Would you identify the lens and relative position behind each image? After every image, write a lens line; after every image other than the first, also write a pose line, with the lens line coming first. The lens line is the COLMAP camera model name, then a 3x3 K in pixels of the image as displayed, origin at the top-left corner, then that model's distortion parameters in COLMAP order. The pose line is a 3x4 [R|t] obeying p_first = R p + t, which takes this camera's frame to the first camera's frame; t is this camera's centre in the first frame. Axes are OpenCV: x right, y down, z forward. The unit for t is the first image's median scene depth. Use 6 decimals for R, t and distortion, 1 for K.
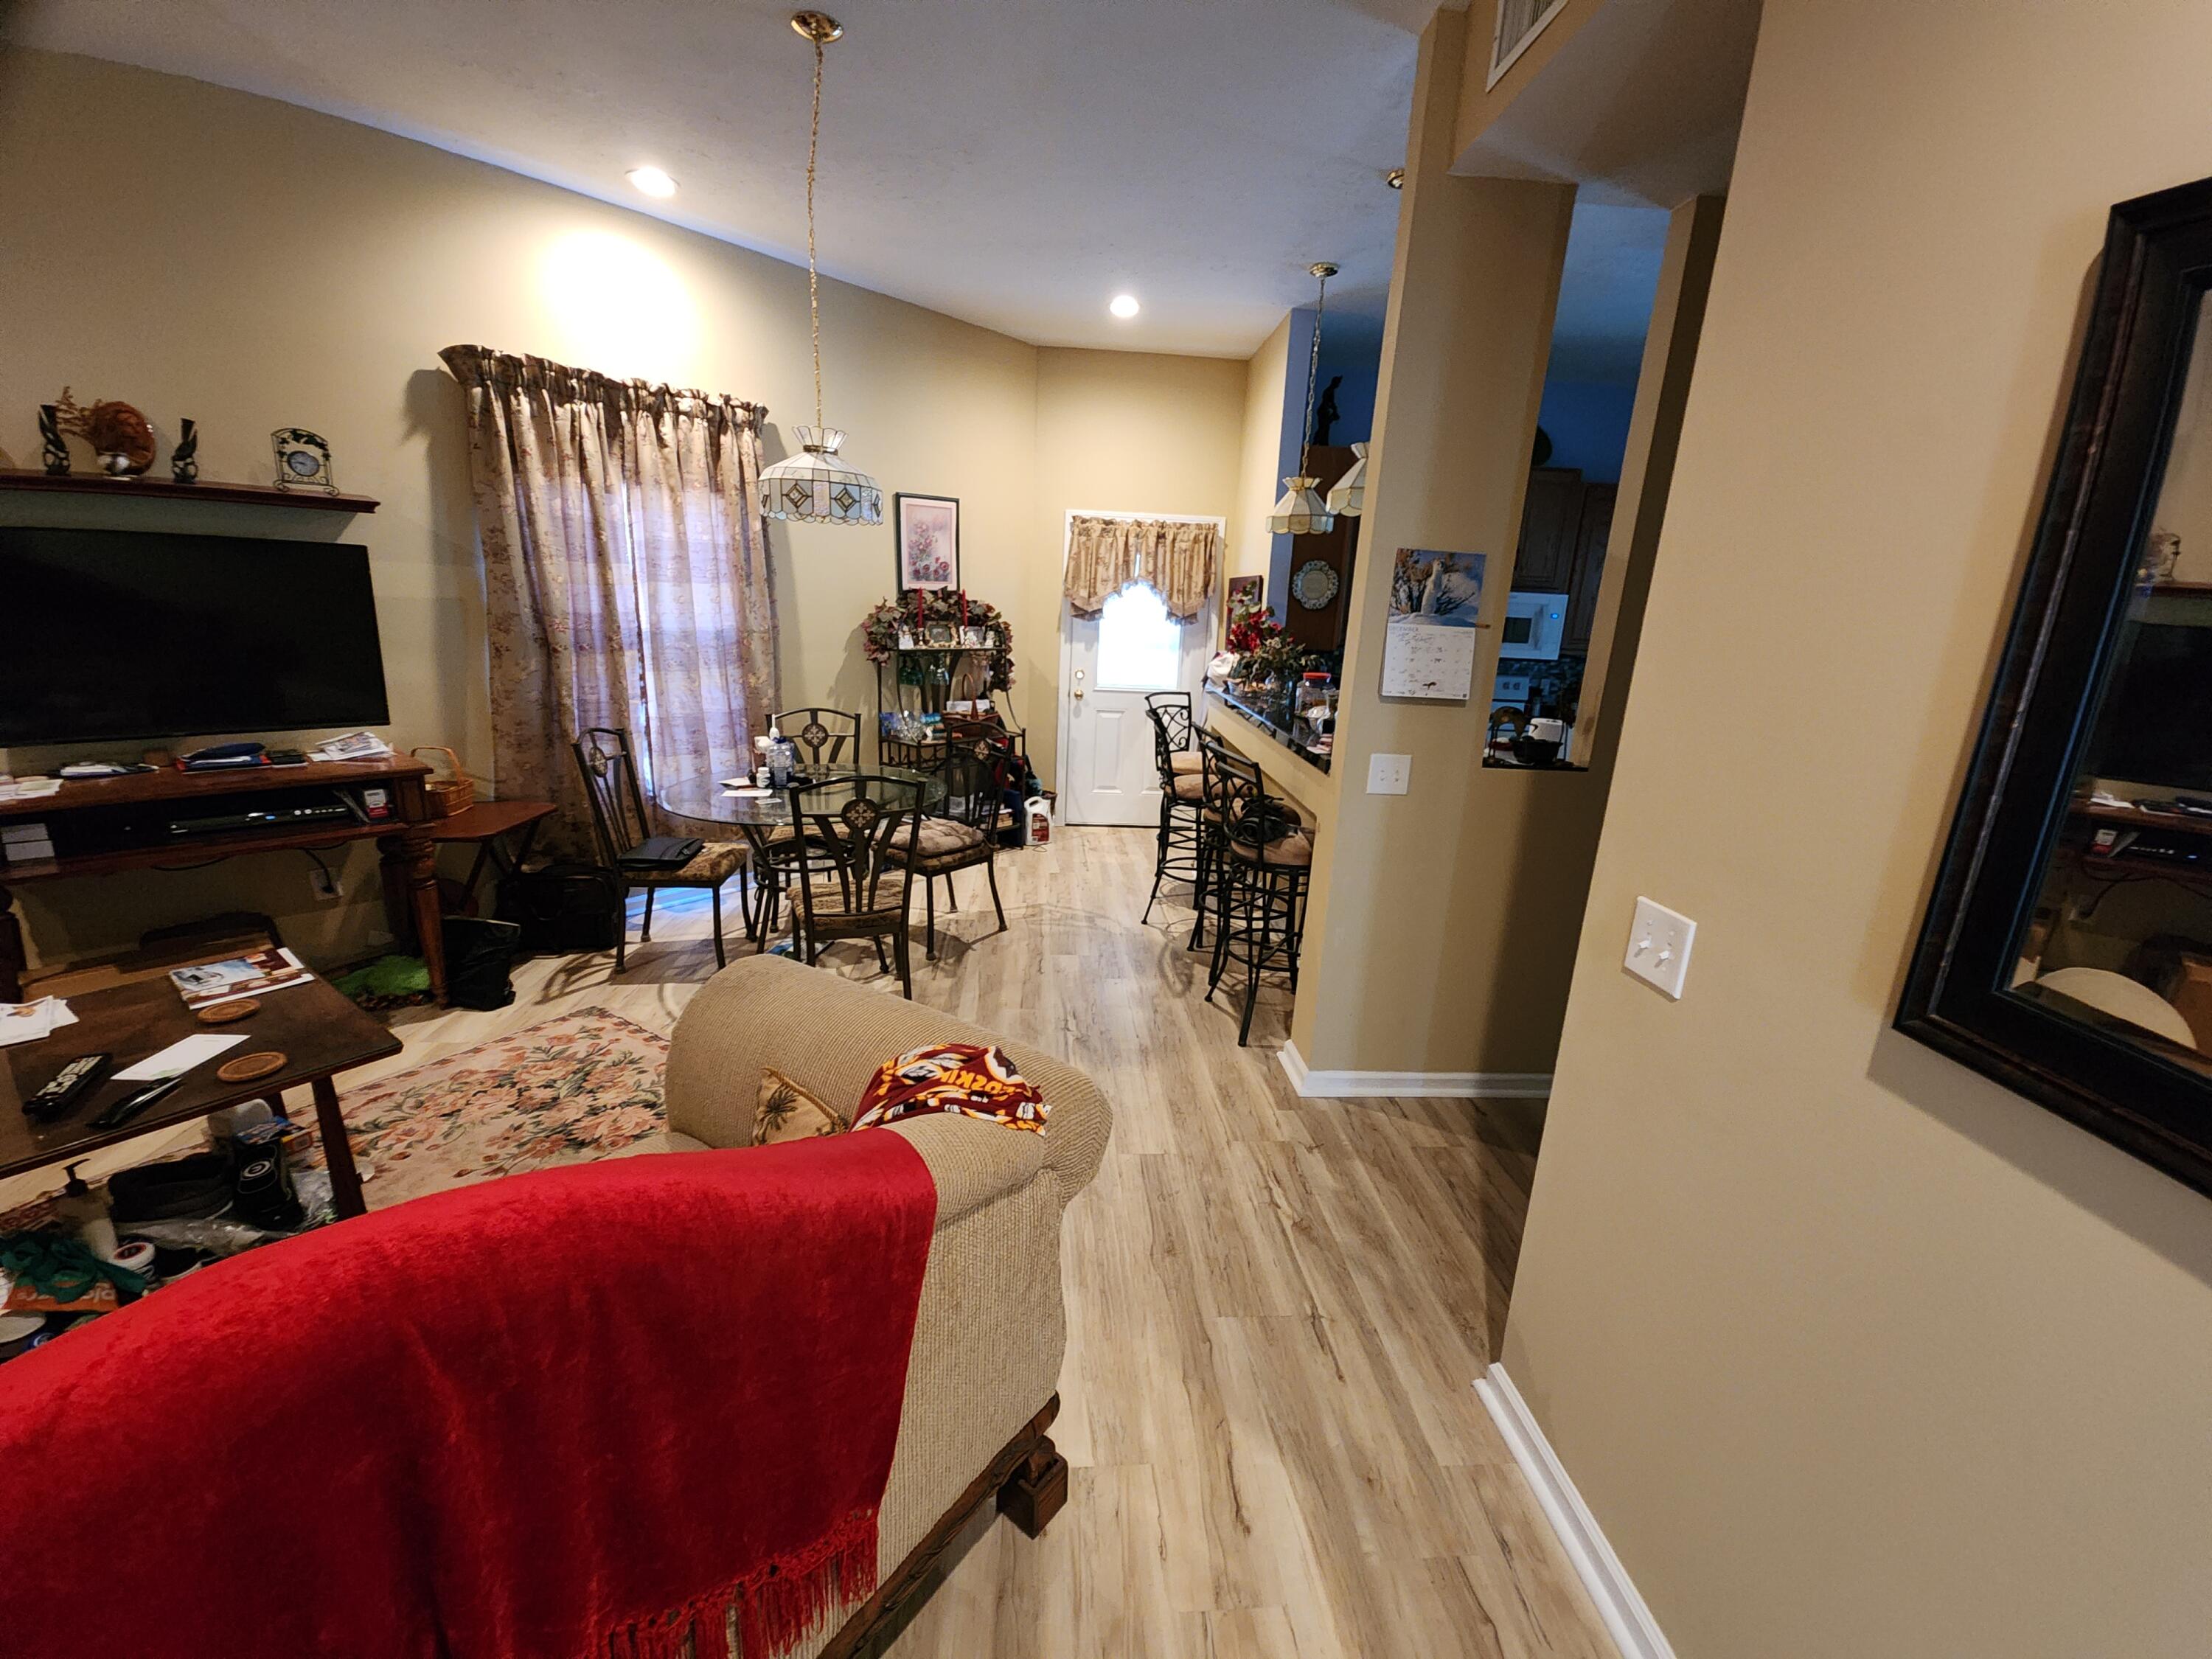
lens RADIAL K [[895.6, 0, 1113.1], [0, 895.6, 820.3], [0, 0, 1]] dist [0.024107, -0.013730]
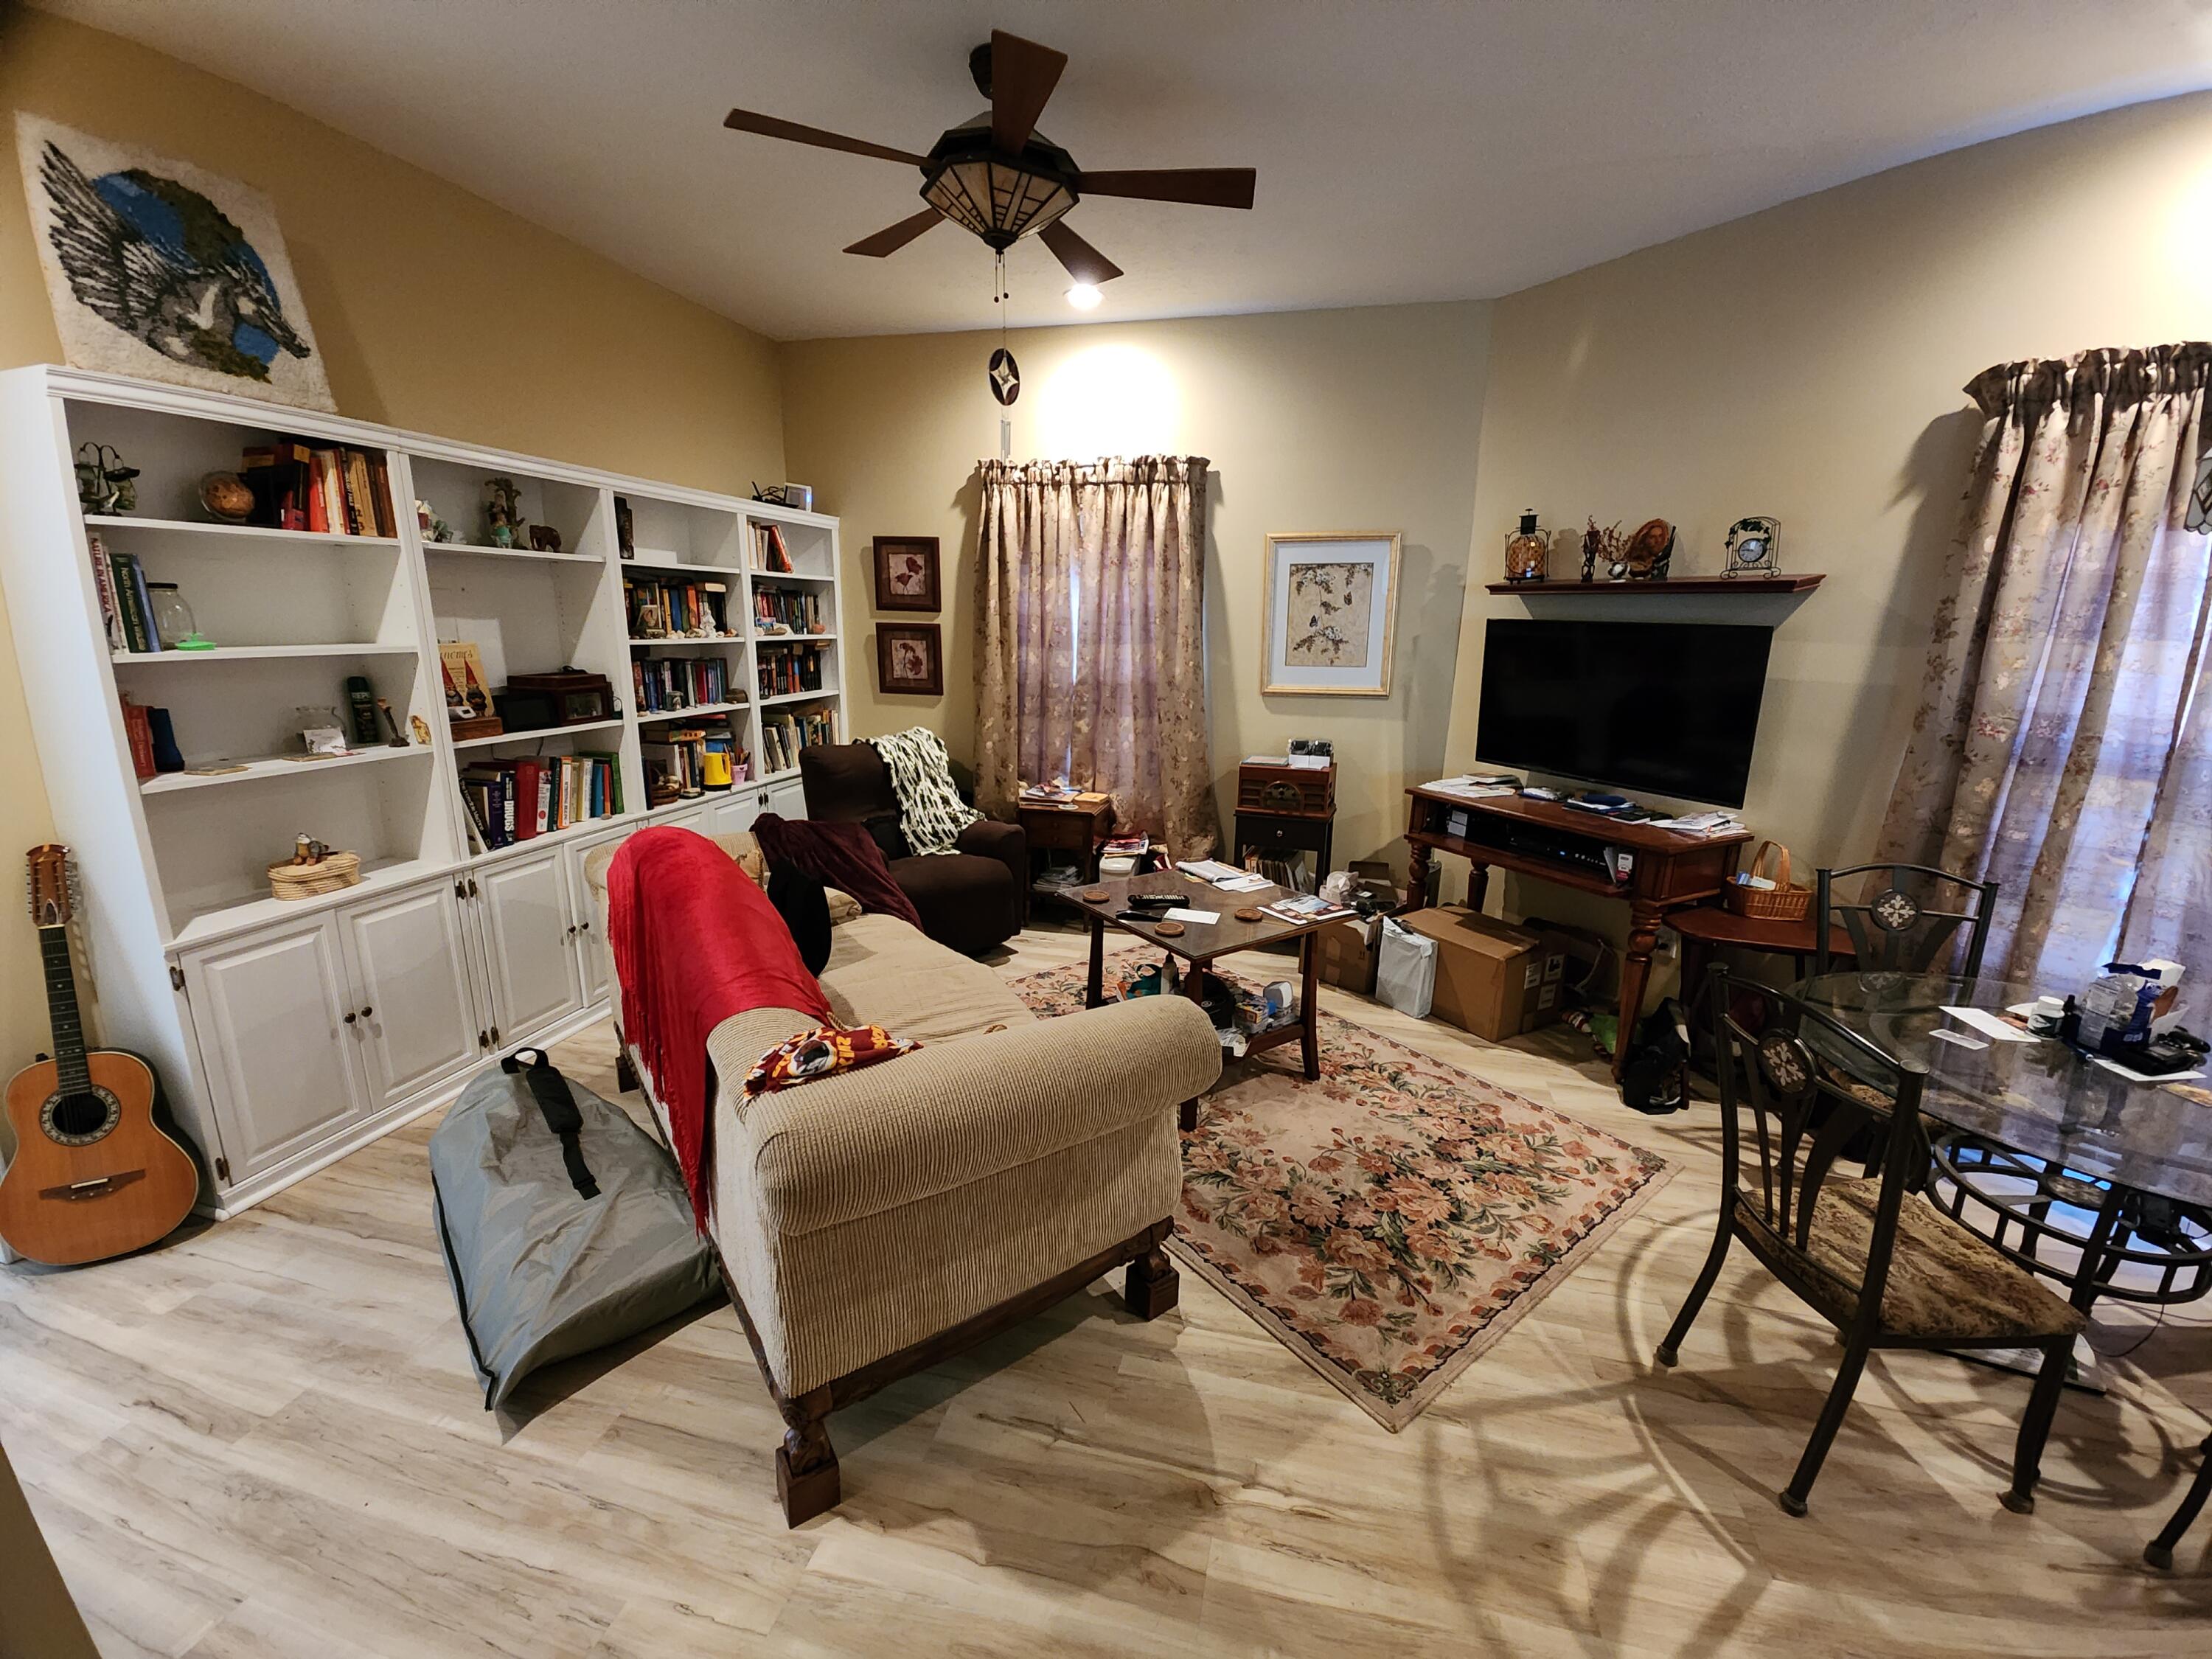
lens RADIAL K [[895.6, 0, 1113.1], [0, 895.6, 820.3], [0, 0, 1]] dist [0.024107, -0.013730]
pose [[-0.306778, 0.160730, -0.938112, 0.297891], [-0.272335, 0.929605, 0.248330, -0.147056], [0.911987, 0.331663, -0.241409, 0.610120]]
